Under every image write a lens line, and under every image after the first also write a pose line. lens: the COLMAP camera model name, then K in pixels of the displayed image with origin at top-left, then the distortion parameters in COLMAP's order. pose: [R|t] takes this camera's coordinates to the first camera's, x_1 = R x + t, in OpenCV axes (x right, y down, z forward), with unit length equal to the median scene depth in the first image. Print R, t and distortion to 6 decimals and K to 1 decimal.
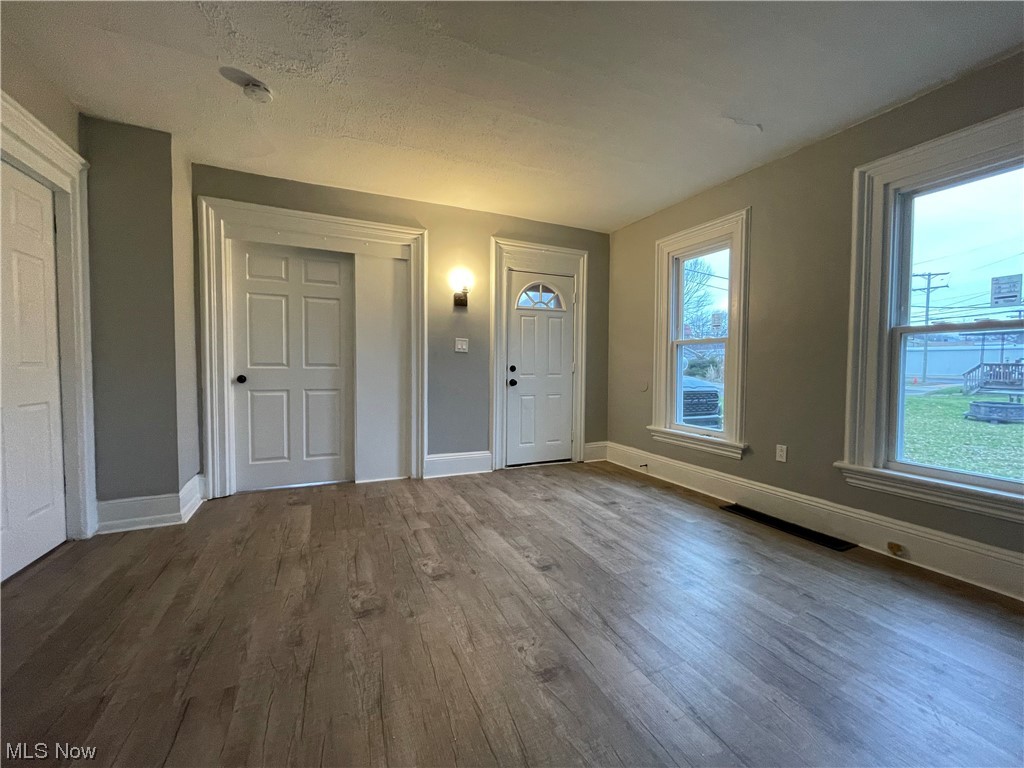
lens RADIAL K [[413.0, 0, 509.8], [0, 413.0, 380.2], [0, 0, 1]] dist [-0.003284, -0.000222]
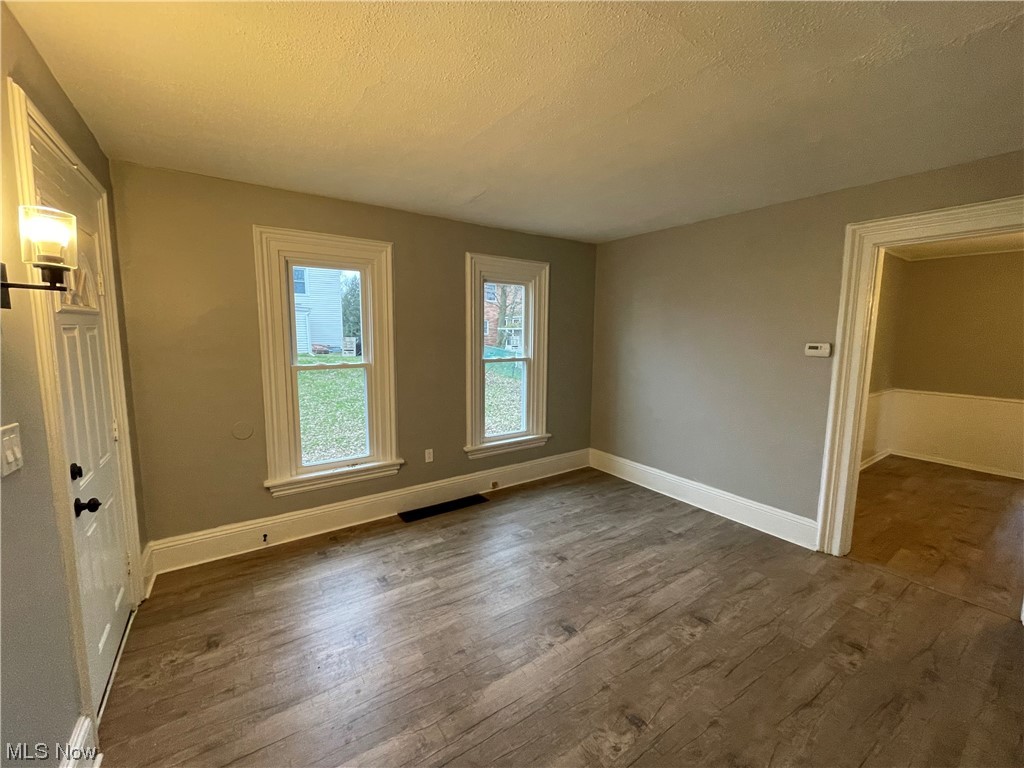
lens RADIAL K [[413.0, 0, 509.8], [0, 413.0, 380.2], [0, 0, 1]] dist [-0.003284, -0.000222]
pose [[-0.173365, -0.126604, 0.976686, -0.655123], [0.027047, 0.990717, 0.133224, -0.236942], [-0.984486, 0.049513, -0.168331, 1.054371]]
